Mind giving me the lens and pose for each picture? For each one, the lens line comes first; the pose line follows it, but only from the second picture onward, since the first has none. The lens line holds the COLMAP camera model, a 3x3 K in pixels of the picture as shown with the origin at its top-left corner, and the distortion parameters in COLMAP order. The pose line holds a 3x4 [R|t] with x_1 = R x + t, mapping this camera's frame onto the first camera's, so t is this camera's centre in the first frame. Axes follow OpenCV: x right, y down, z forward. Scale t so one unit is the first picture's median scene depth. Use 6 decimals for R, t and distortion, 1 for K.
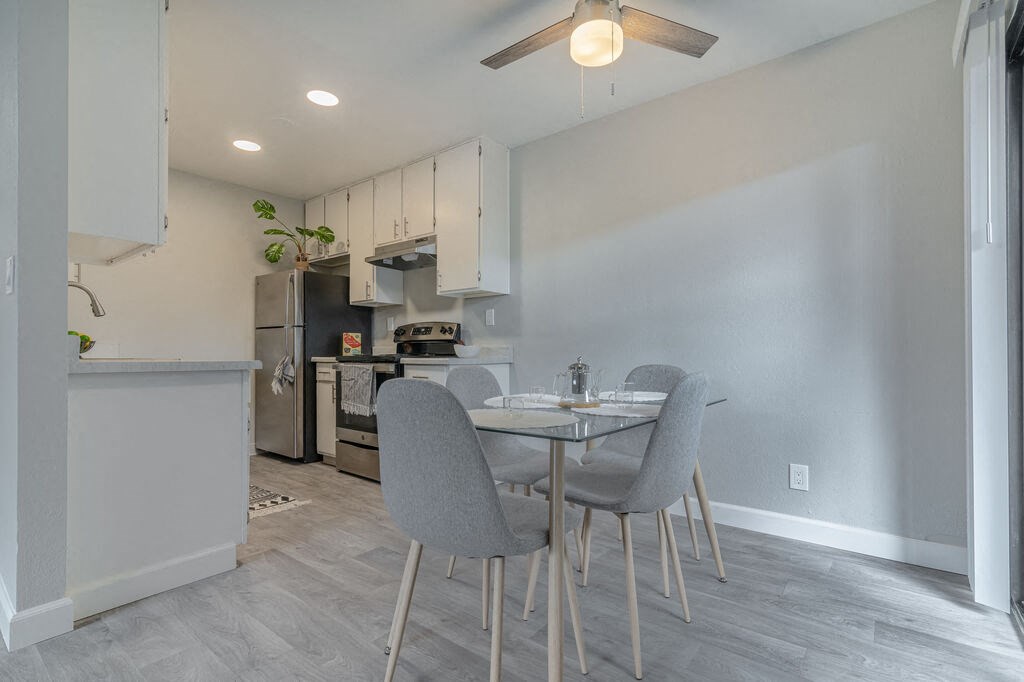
lens RADIAL K [[464.9, 0, 498.6], [0, 464.9, 345.4], [0, 0, 1]] dist [0.009539, 0.000493]
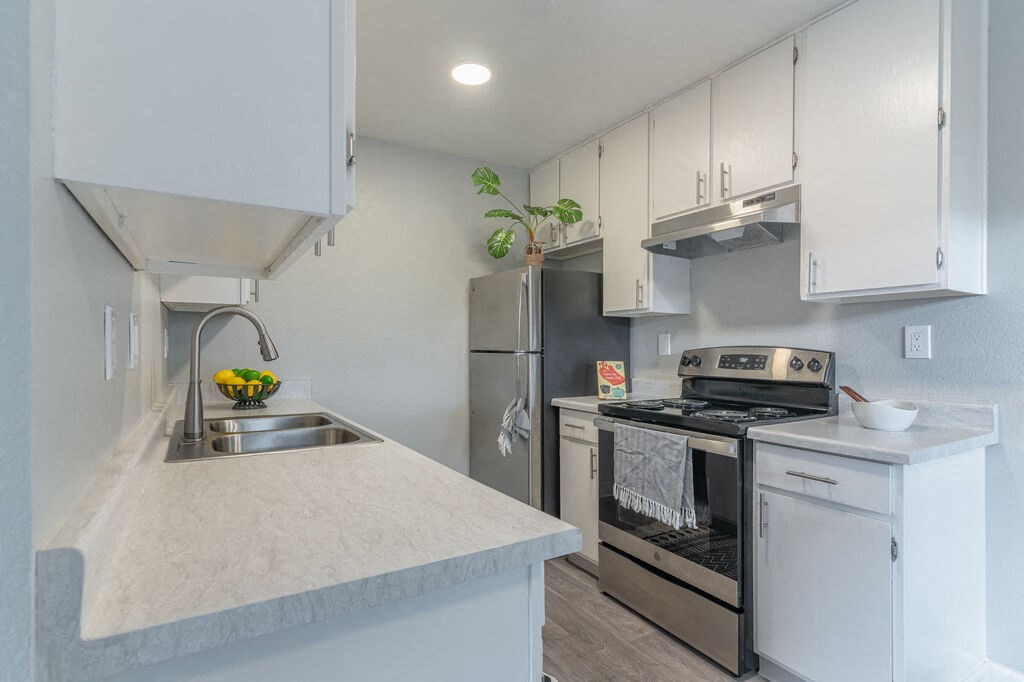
lens RADIAL K [[502.2, 0, 513.8], [0, 502.2, 343.8], [0, 0, 1]] dist [0.024704, 0.000222]
pose [[0.944432, -0.000580, -0.328707, -0.222454], [0.001950, 0.999991, 0.003837, -0.055835], [0.328702, -0.004265, 0.944424, 0.317224]]
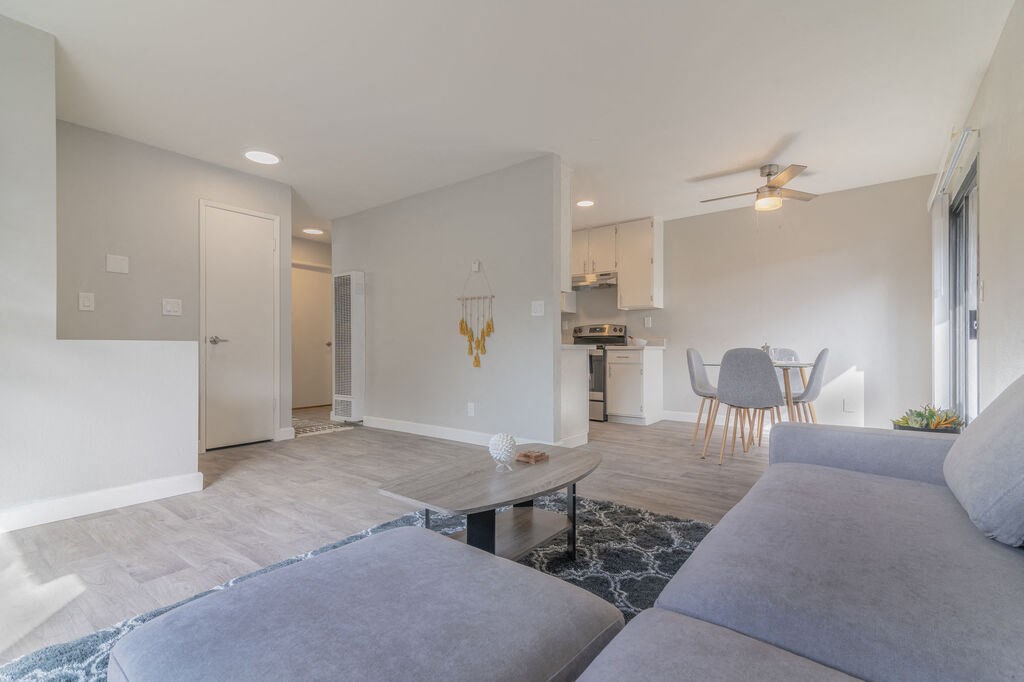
lens RADIAL K [[464.9, 0, 506.8], [0, 464.9, 343.1], [0, 0, 1]] dist [0.009539, 0.000493]
pose [[0.999800, 0.003005, 0.019789, -0.497822], [-0.002911, 0.999984, -0.004783, 0.021052], [-0.019803, 0.004724, 0.999793, -0.575284]]
